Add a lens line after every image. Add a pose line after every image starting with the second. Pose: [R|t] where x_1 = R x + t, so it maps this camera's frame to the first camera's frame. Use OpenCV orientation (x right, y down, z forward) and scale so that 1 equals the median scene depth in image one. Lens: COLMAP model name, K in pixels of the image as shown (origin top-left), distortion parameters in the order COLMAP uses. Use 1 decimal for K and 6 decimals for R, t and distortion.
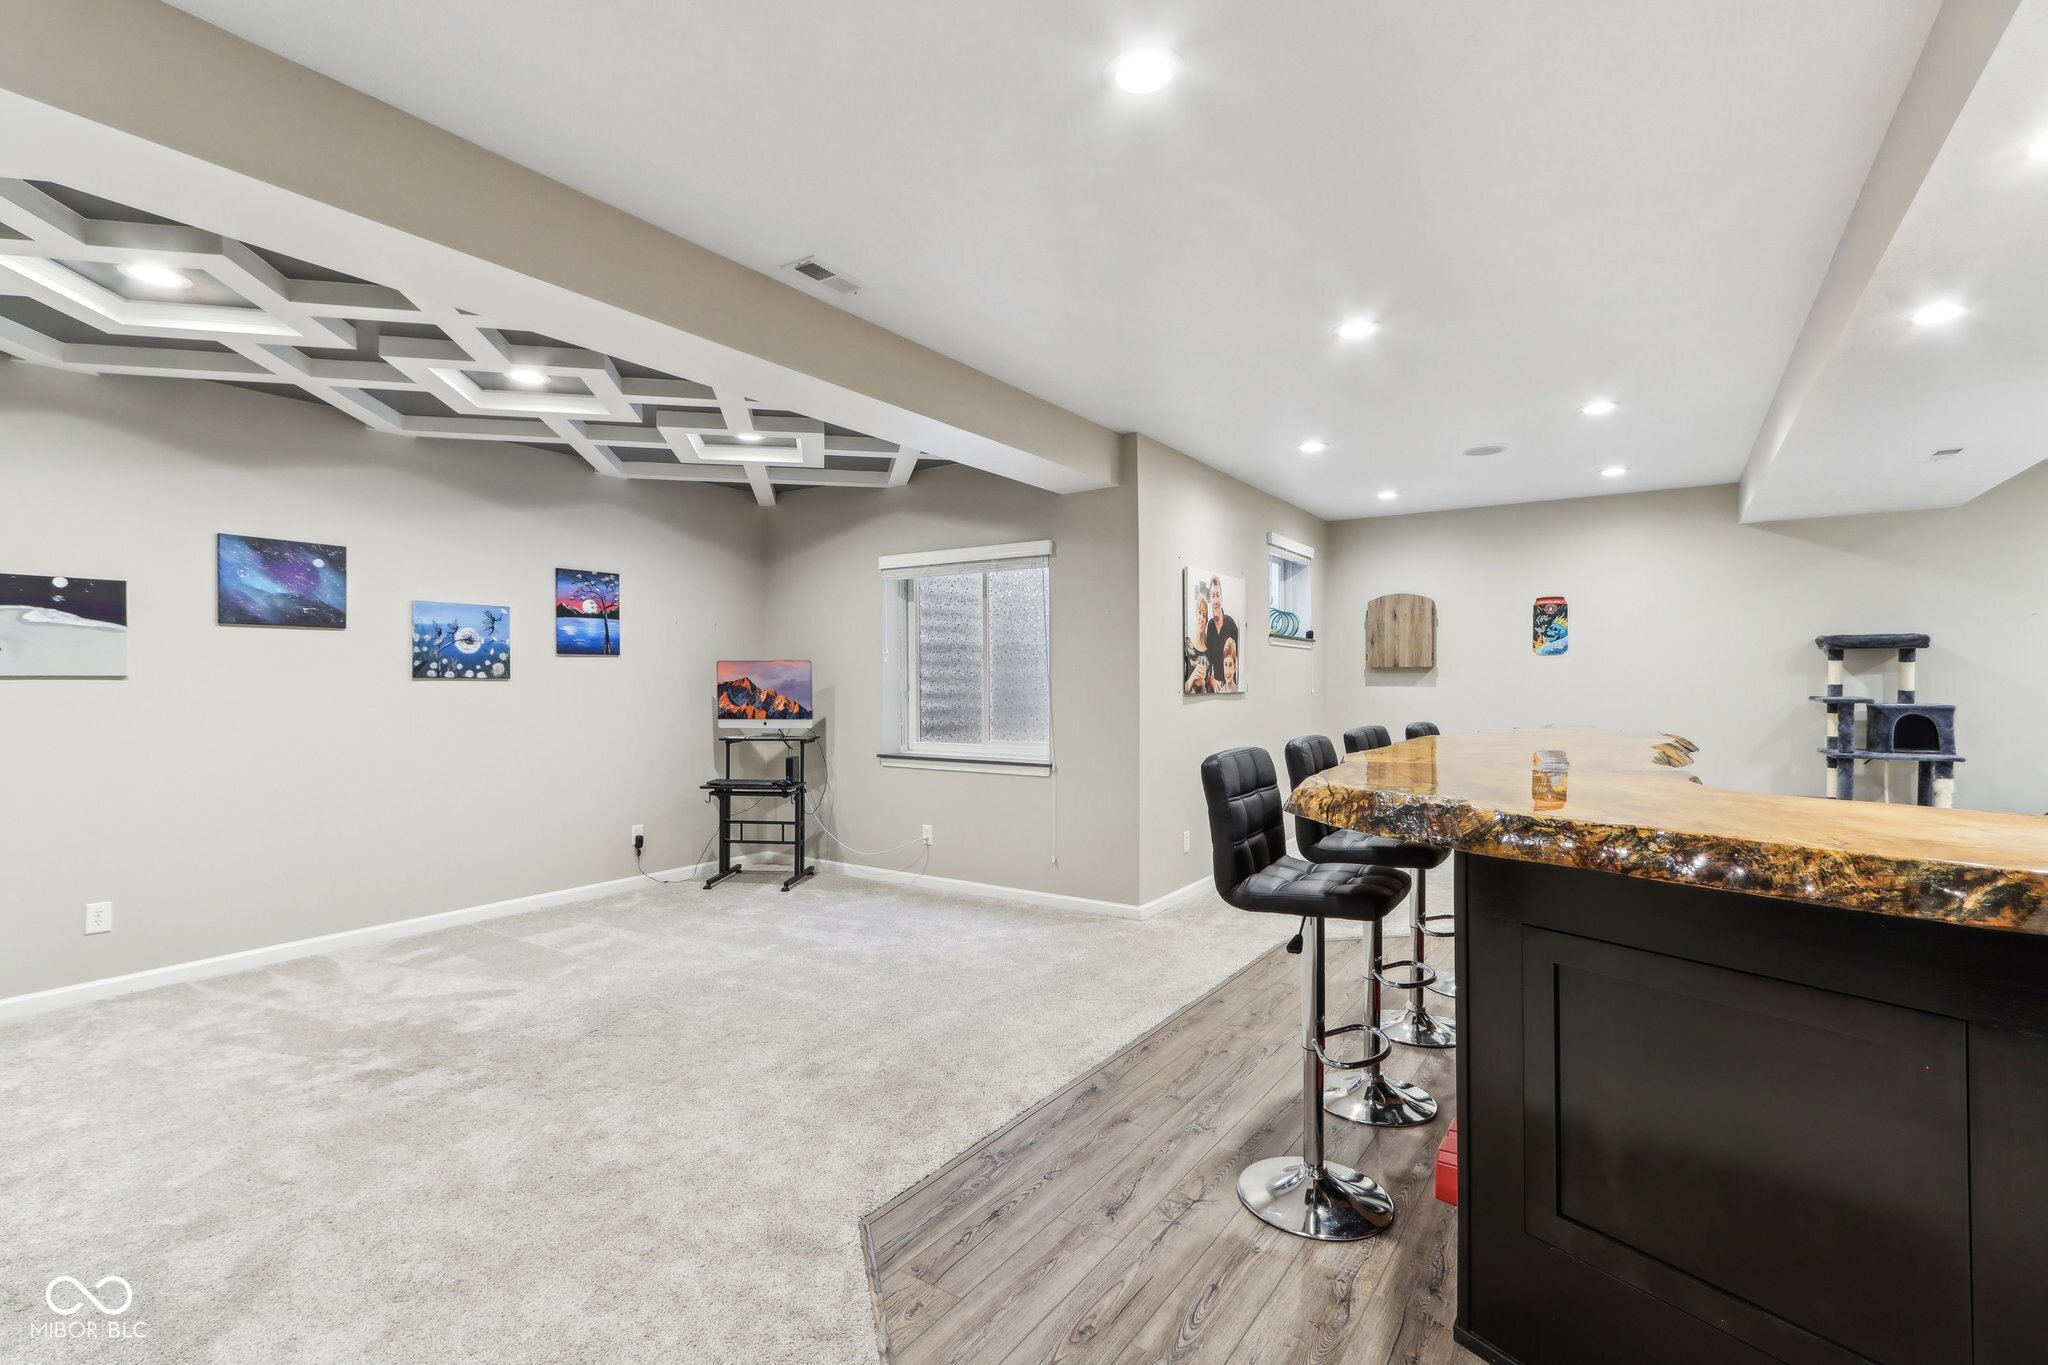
lens RADIAL K [[954.0, 0, 1013.1], [0, 954.0, 685.7], [0, 0, 1]] dist [-0.004300, 0.004778]
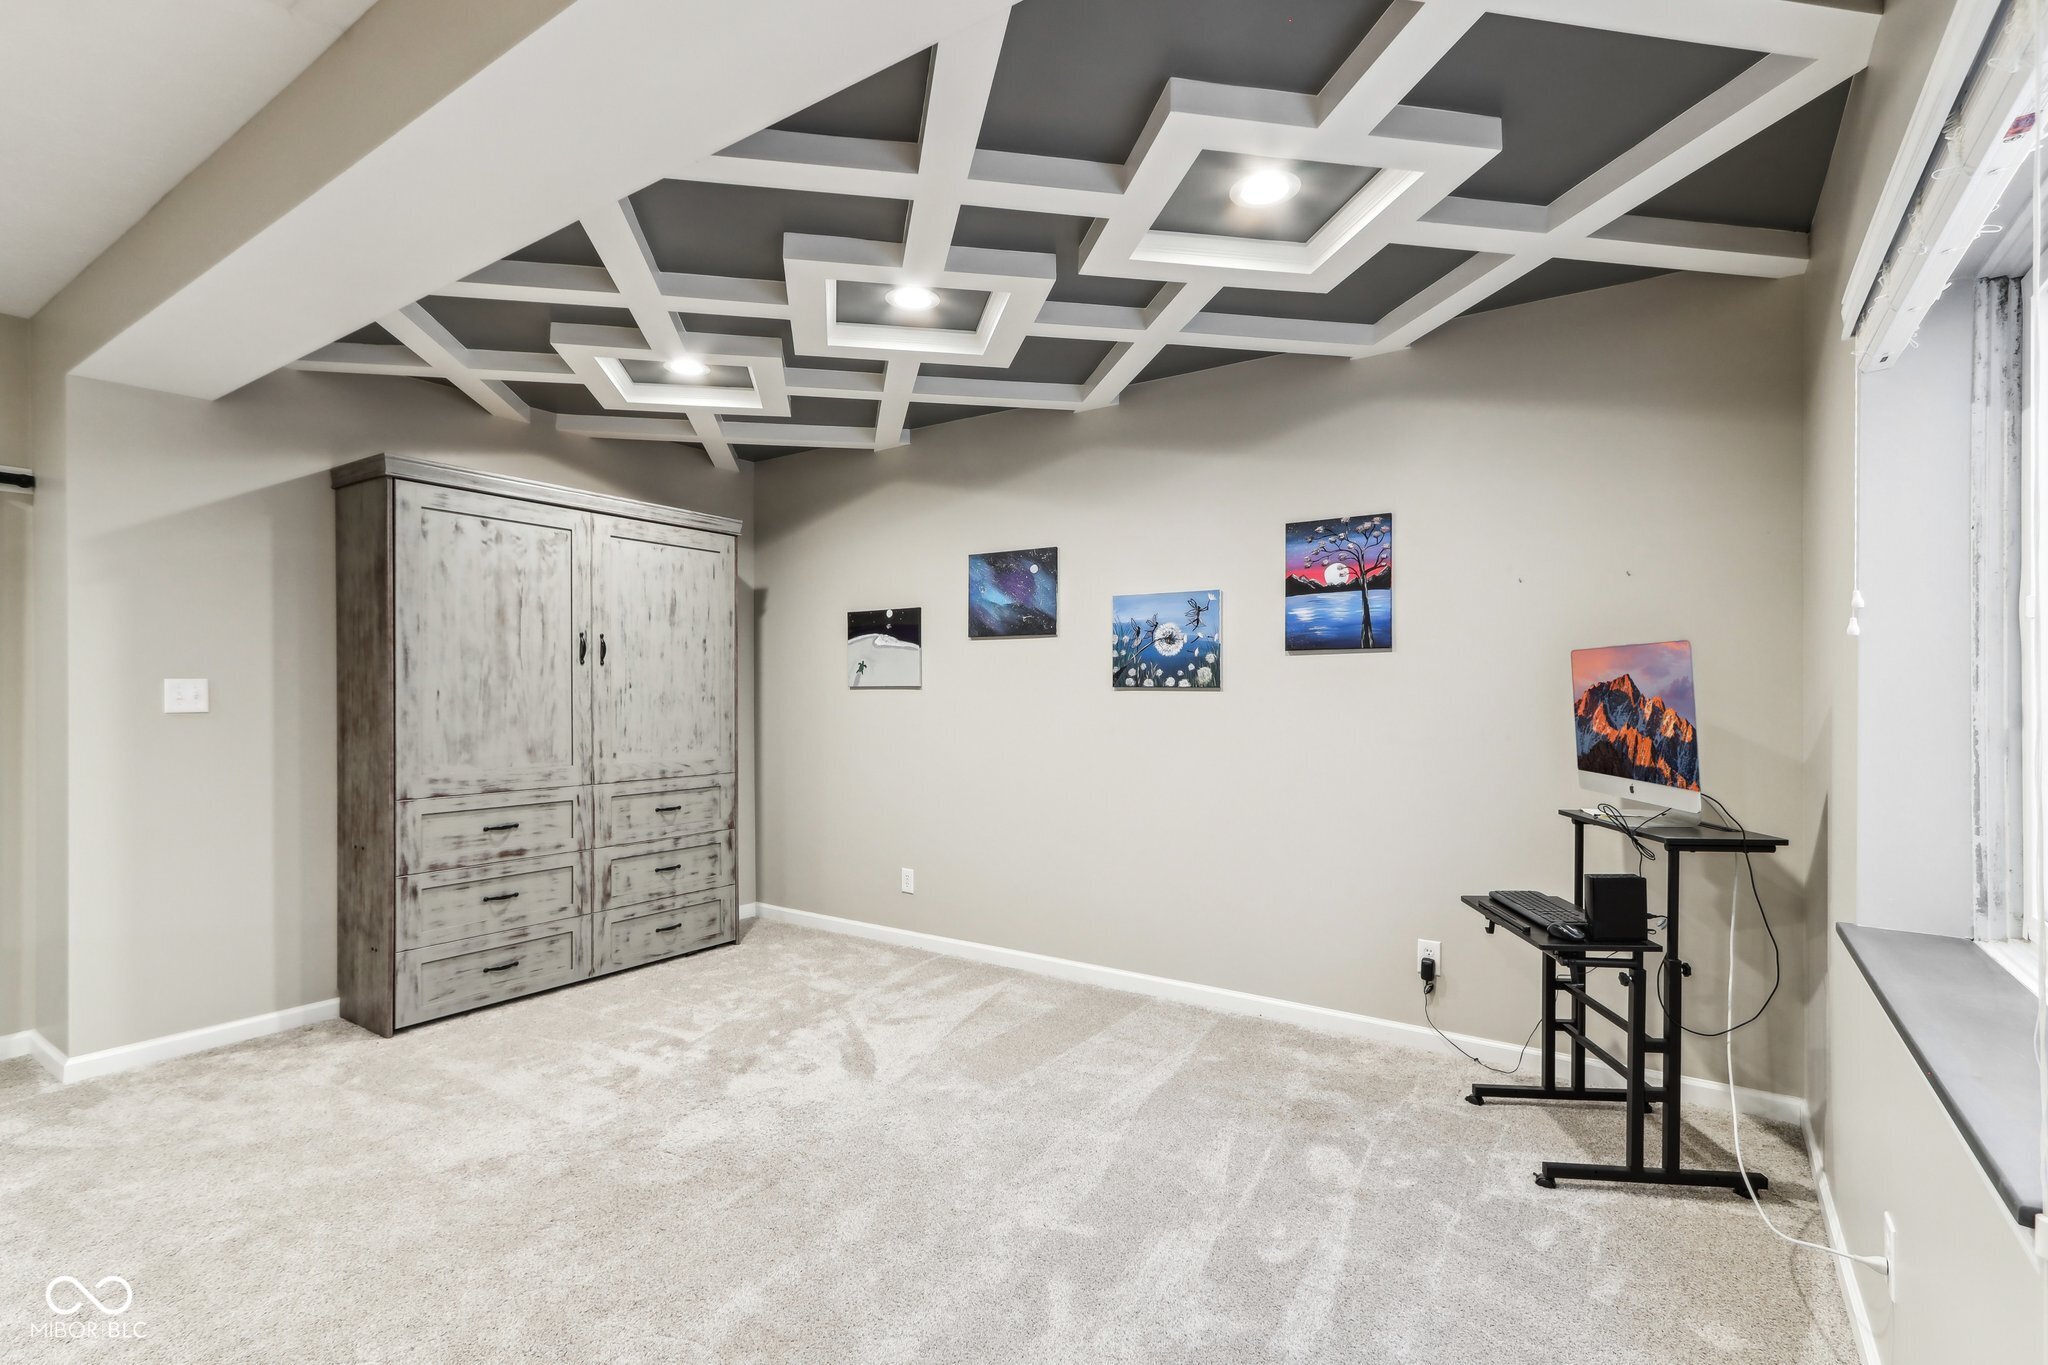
lens RADIAL K [[954.0, 0, 1019.4], [0, 954.0, 698.0], [0, 0, 1]] dist [-0.004300, 0.004778]
pose [[-0.005893, 0.007886, -0.999952, 0.218109], [-0.007237, 0.999942, 0.007929, -0.004370], [0.999956, 0.007283, -0.005836, 0.890000]]
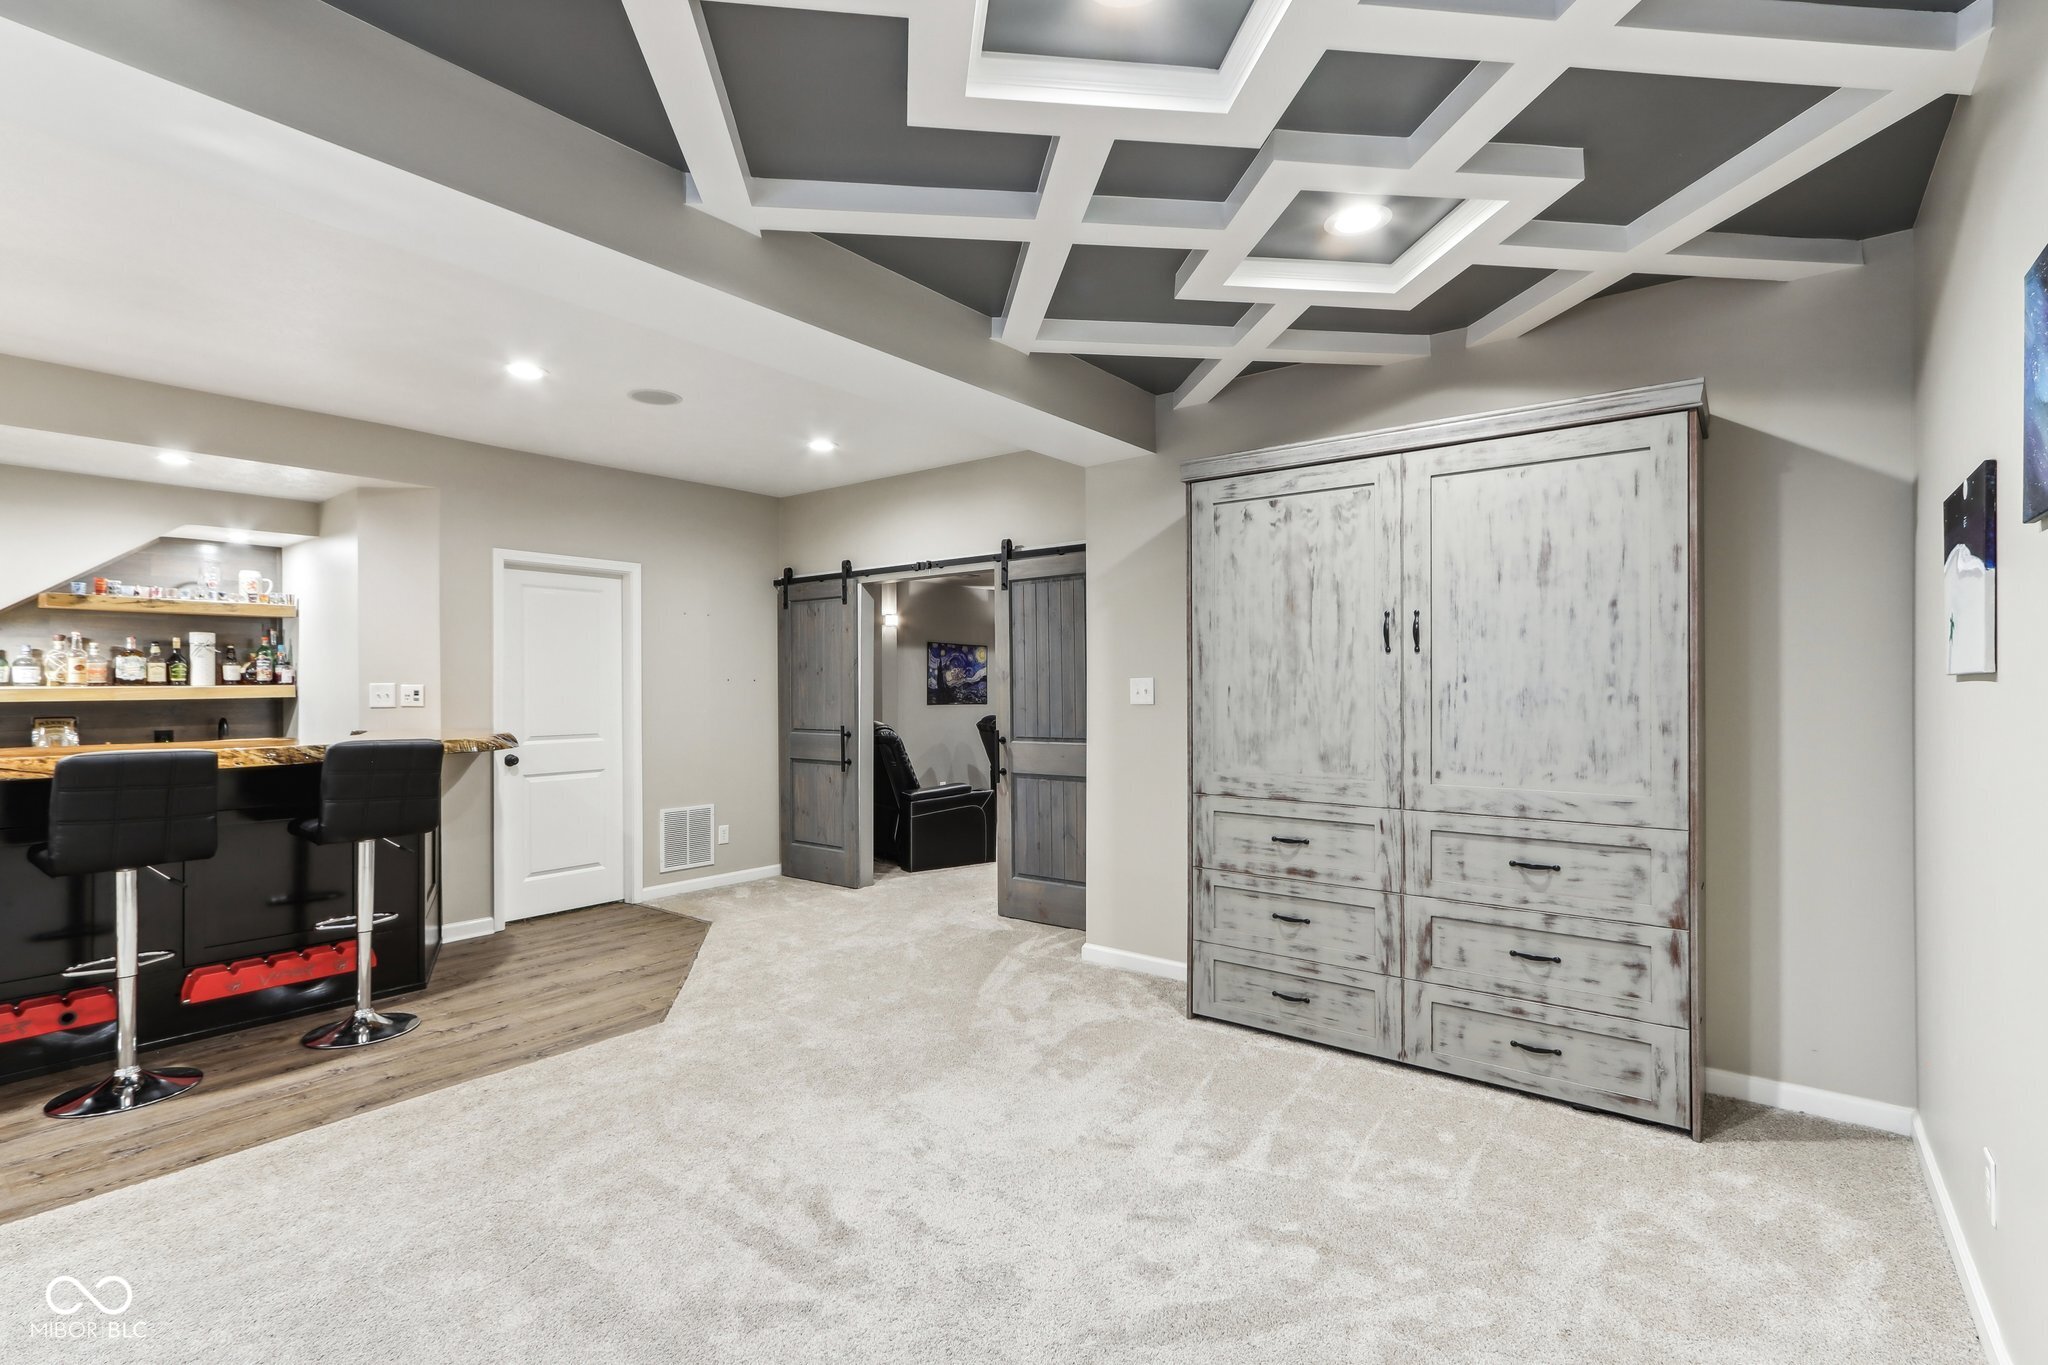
lens RADIAL K [[954.0, 0, 1012.2], [0, 954.0, 685.3], [0, 0, 1]] dist [-0.004300, 0.004778]
pose [[-0.997382, 0.005990, 0.072064, -0.396156], [0.006457, 0.999960, 0.006259, -0.007739], [-0.072023, 0.006708, -0.997380, 1.163289]]
